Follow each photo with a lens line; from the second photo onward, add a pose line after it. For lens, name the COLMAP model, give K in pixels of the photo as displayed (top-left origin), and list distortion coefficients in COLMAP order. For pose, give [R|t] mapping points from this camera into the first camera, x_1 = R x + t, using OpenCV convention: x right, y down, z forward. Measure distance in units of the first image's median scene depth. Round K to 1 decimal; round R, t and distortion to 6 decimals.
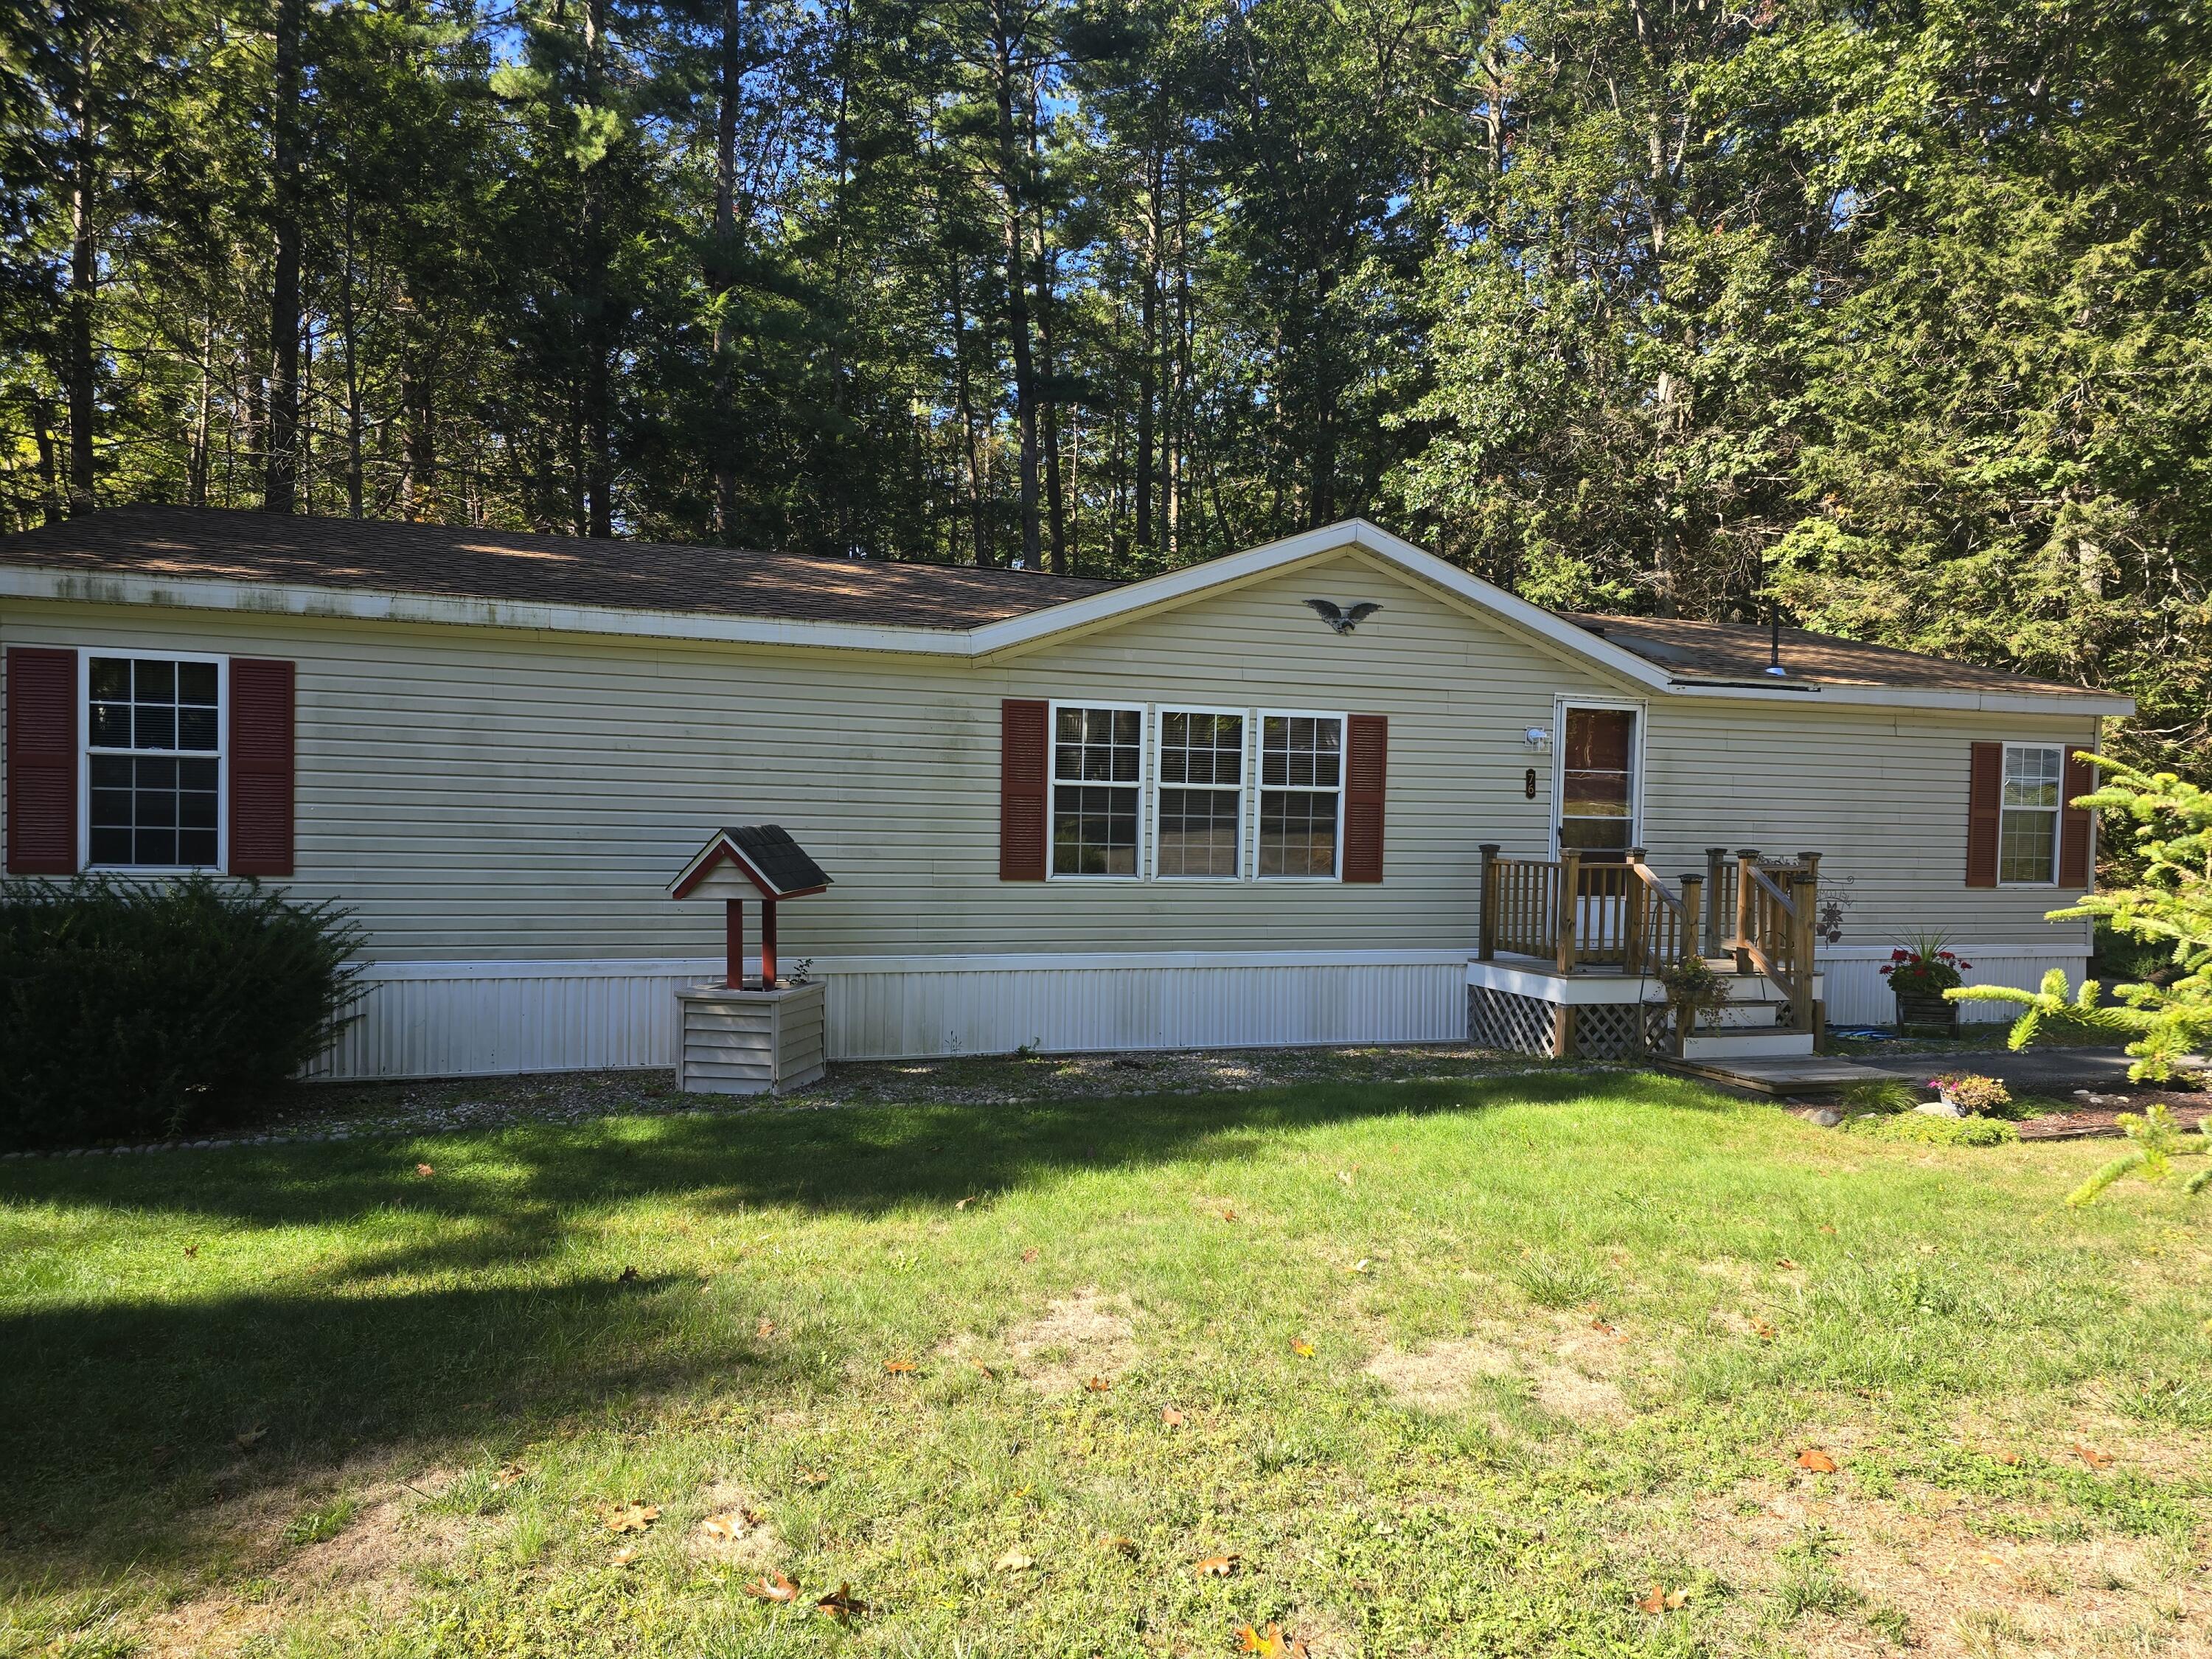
lens RADIAL K [[1499.0, 0, 1094.7], [0, 1499.0, 849.6], [0, 0, 1]] dist [0.052318, -0.044185]
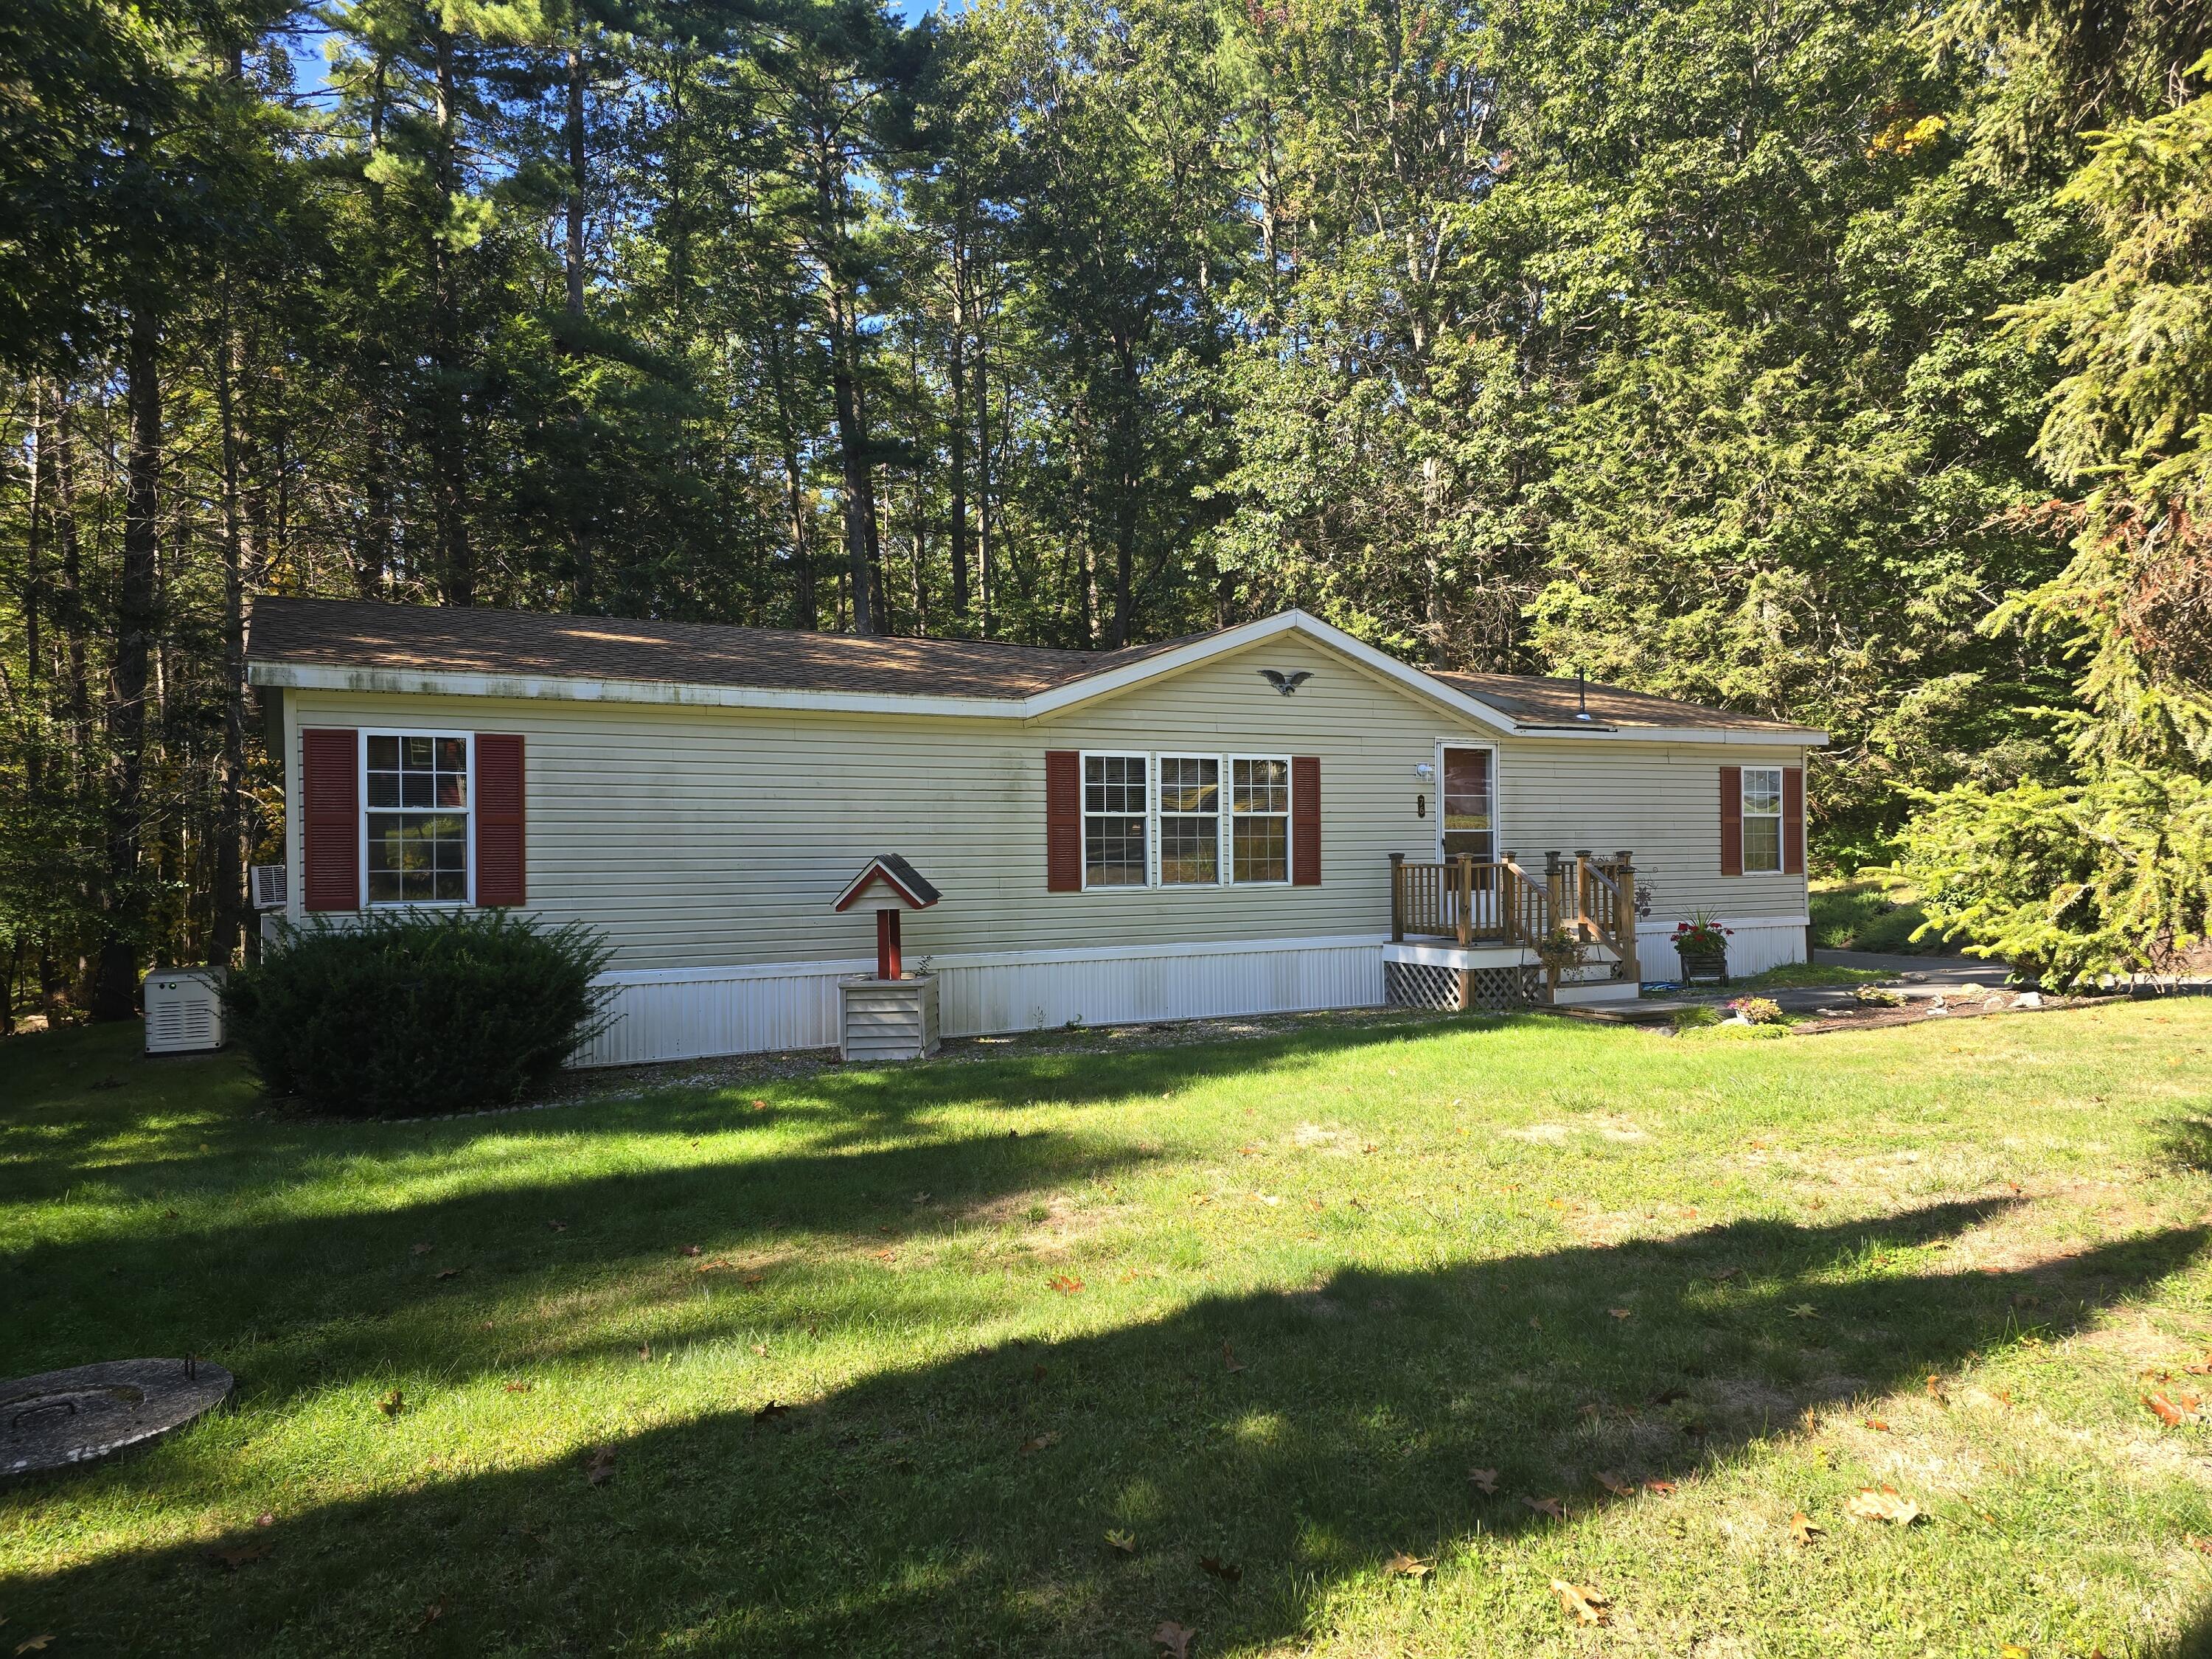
lens RADIAL K [[1499.0, 0, 1110.1], [0, 1499.0, 830.2], [0, 0, 1]] dist [0.052318, -0.044185]
pose [[0.984363, -0.029989, 0.173579, -0.182487], [0.036280, 0.998791, -0.033181, 0.009434], [-0.172374, 0.038960, 0.984261, -0.212893]]
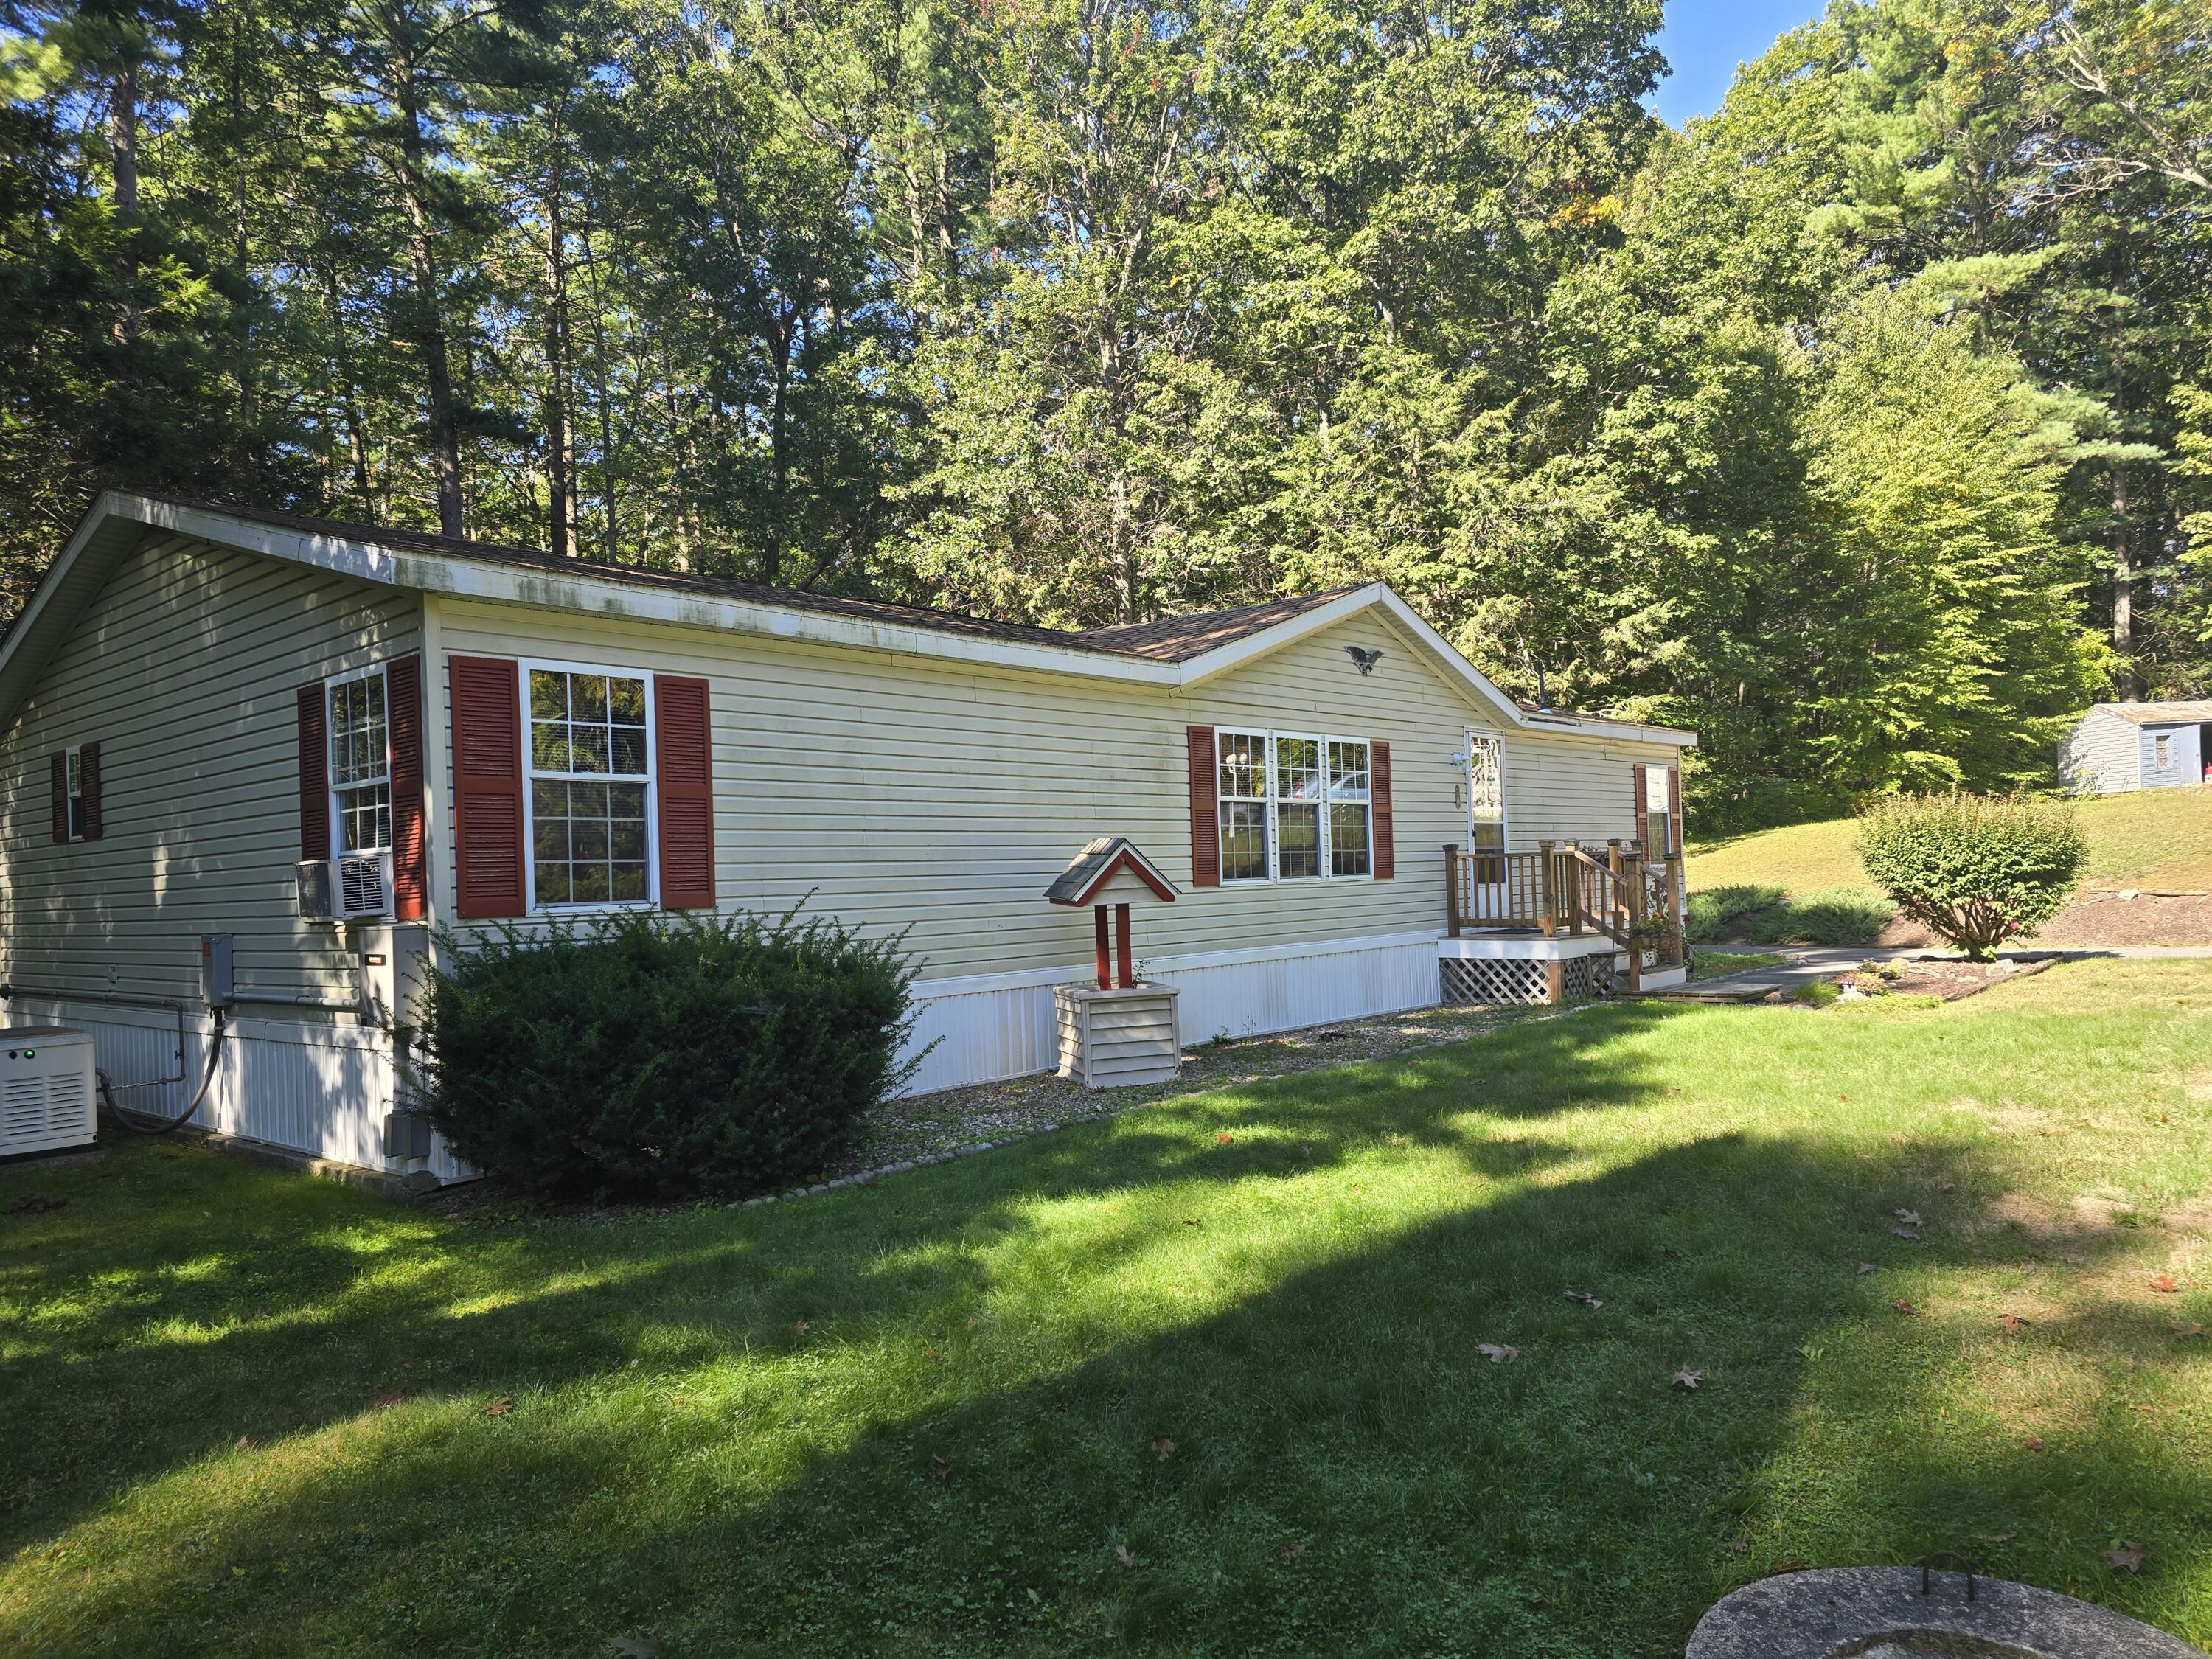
lens RADIAL K [[1499.0, 0, 1124.1], [0, 1499.0, 839.4], [0, 0, 1]] dist [0.052318, -0.044185]
pose [[0.859547, -0.037607, 0.509670, -0.533156], [0.063842, 0.997378, -0.034073, 0.015464], [-0.507053, 0.061826, 0.859695, 0.050529]]
